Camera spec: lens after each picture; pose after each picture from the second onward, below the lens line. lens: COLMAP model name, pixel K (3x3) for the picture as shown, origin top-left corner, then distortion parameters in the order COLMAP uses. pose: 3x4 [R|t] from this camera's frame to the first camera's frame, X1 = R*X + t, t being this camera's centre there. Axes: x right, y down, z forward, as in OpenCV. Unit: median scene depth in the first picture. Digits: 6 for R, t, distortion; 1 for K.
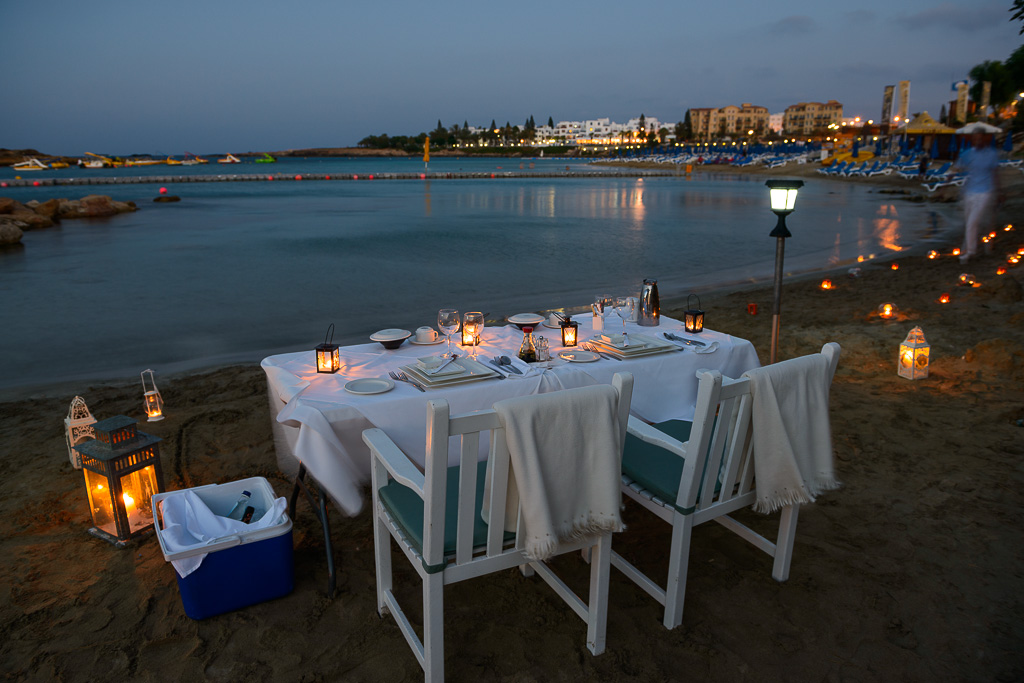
lens RADIAL K [[725.8, 0, 512.0], [0, 725.8, 341.5], [0, 0, 1]] dist [-0.046509, -0.004447]
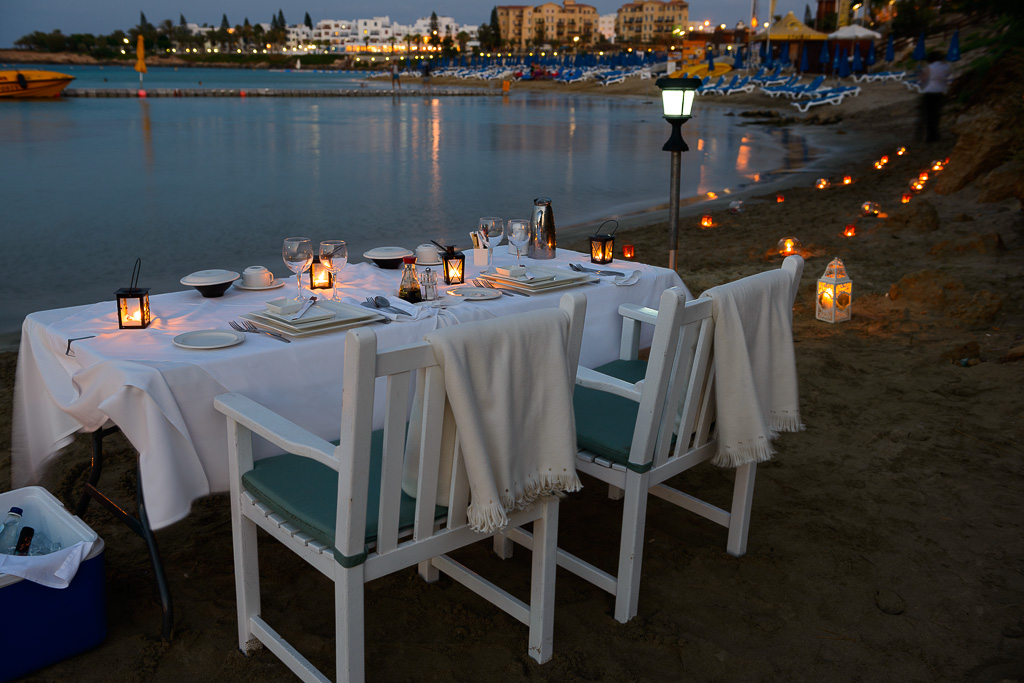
lens RADIAL K [[977.8, 0, 512.0], [0, 977.8, 341.5], [0, 0, 1]] dist [0.018689, 0.006427]
pose [[0.969753, -0.053245, 0.238212, -0.099773], [0.048364, 0.998484, 0.026294, 0.038385], [-0.239251, -0.013978, 0.970857, -0.013564]]
